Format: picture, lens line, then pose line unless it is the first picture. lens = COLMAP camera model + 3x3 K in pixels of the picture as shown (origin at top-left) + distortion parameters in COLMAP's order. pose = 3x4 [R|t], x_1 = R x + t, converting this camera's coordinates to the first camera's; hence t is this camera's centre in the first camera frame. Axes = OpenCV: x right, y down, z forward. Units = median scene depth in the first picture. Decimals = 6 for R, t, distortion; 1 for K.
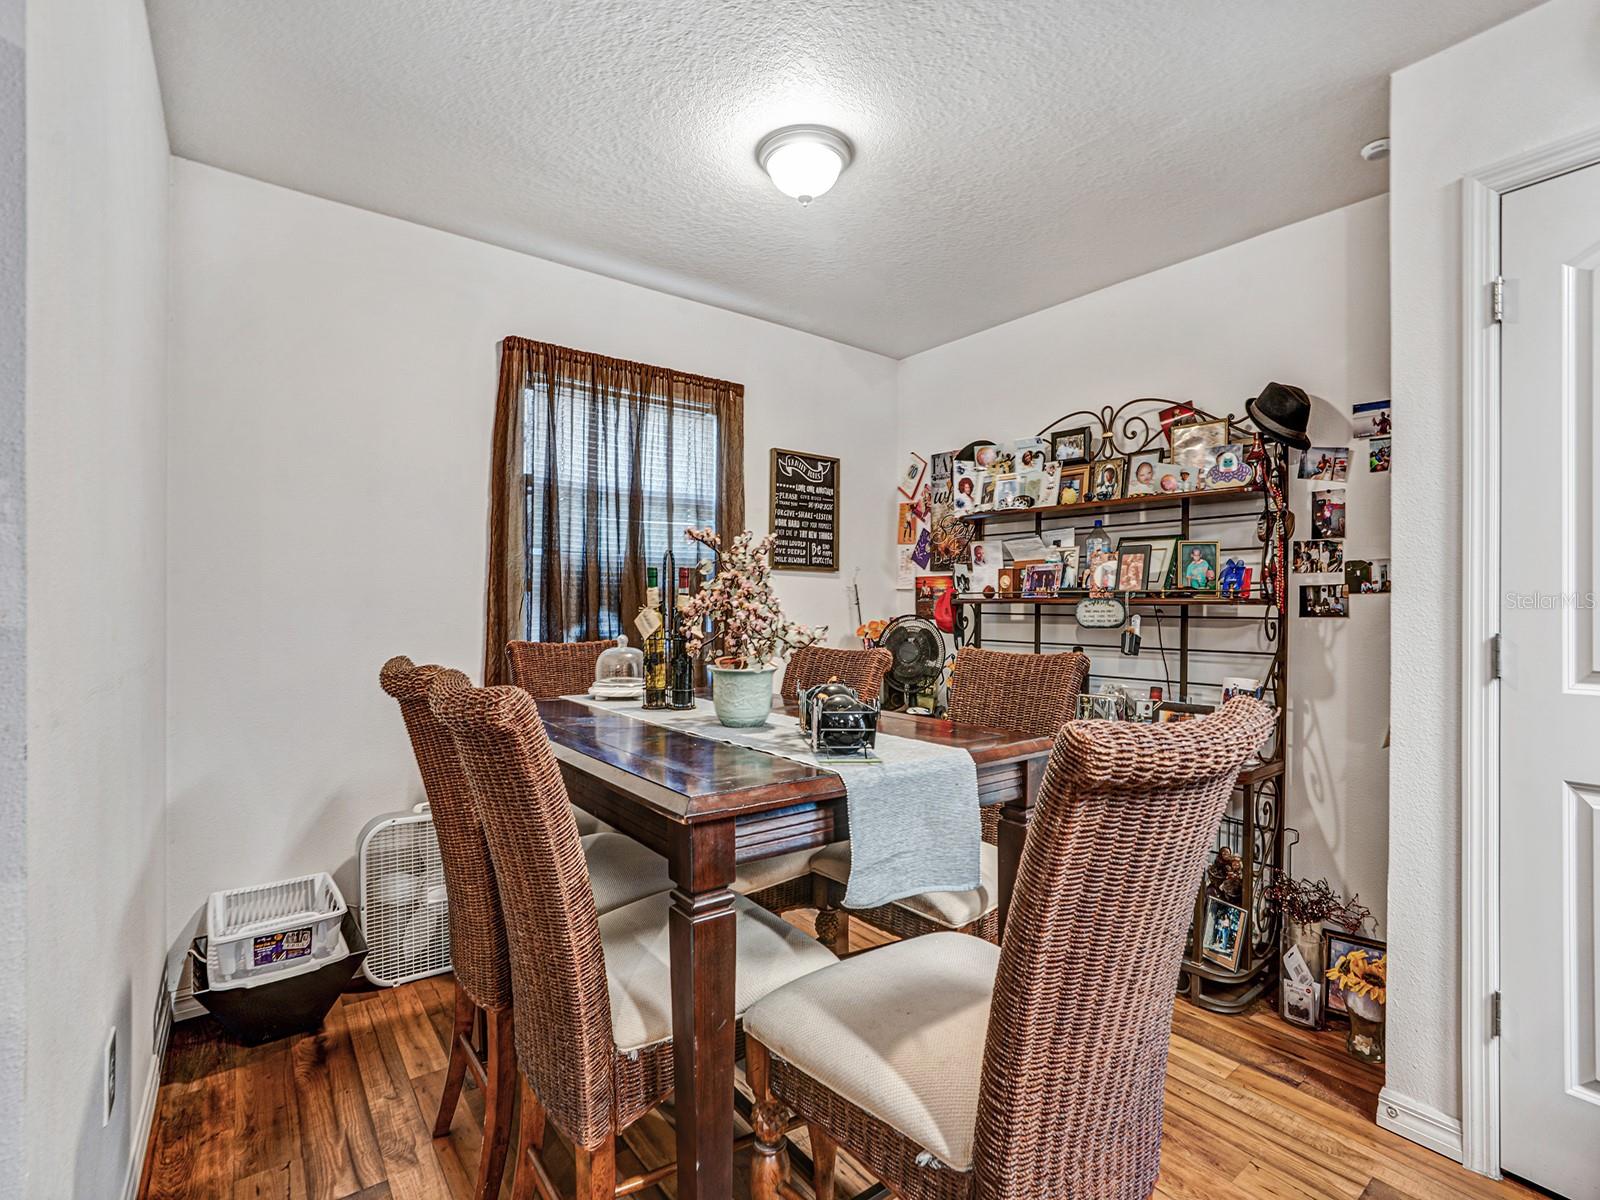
lens RADIAL K [[766.1, 0, 803.7], [0, 766.1, 607.6], [0, 0, 1]] dist [-0.003339, 0.000277]
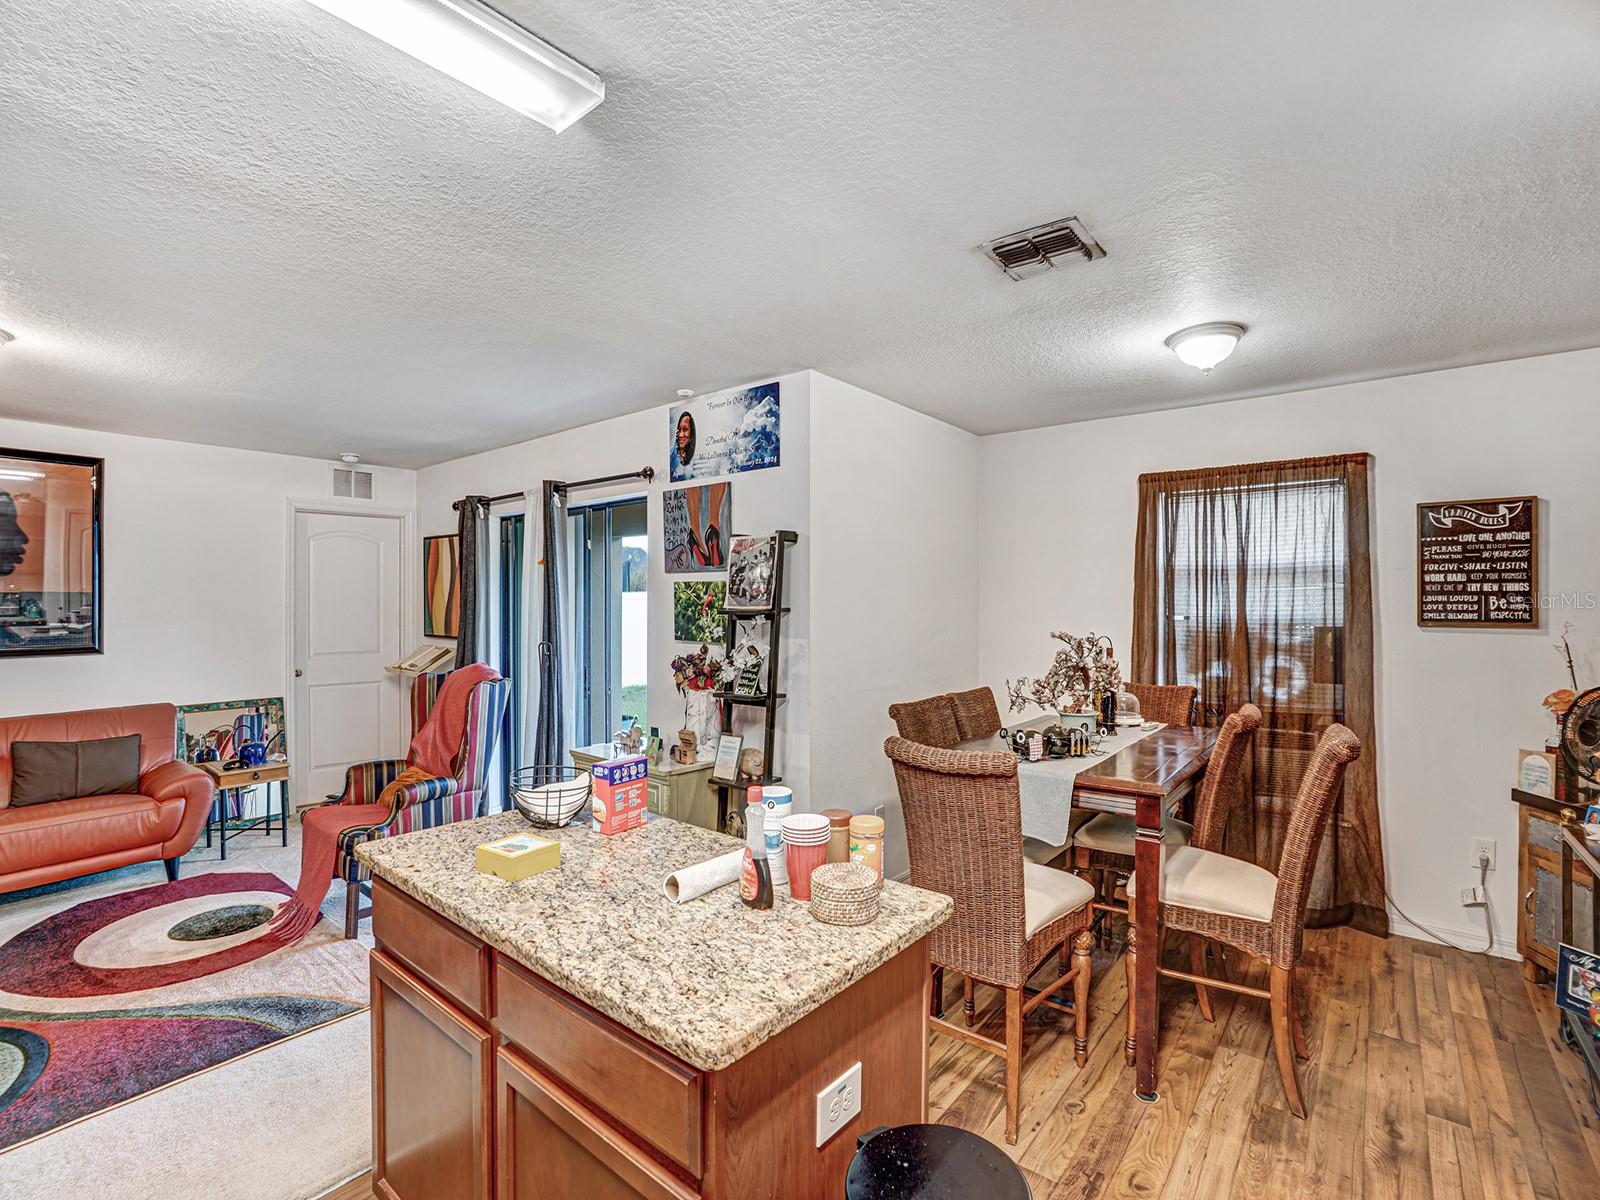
lens RADIAL K [[750.4, 0, 798.5], [0, 750.4, 610.4], [0, 0, 1]] dist [-0.055880, 0.019816]
pose [[0.227020, 0.005041, -0.973877, 0.709247], [0.004212, 0.999972, 0.006158, -0.082130], [0.973881, -0.005500, 0.226992, 0.012527]]
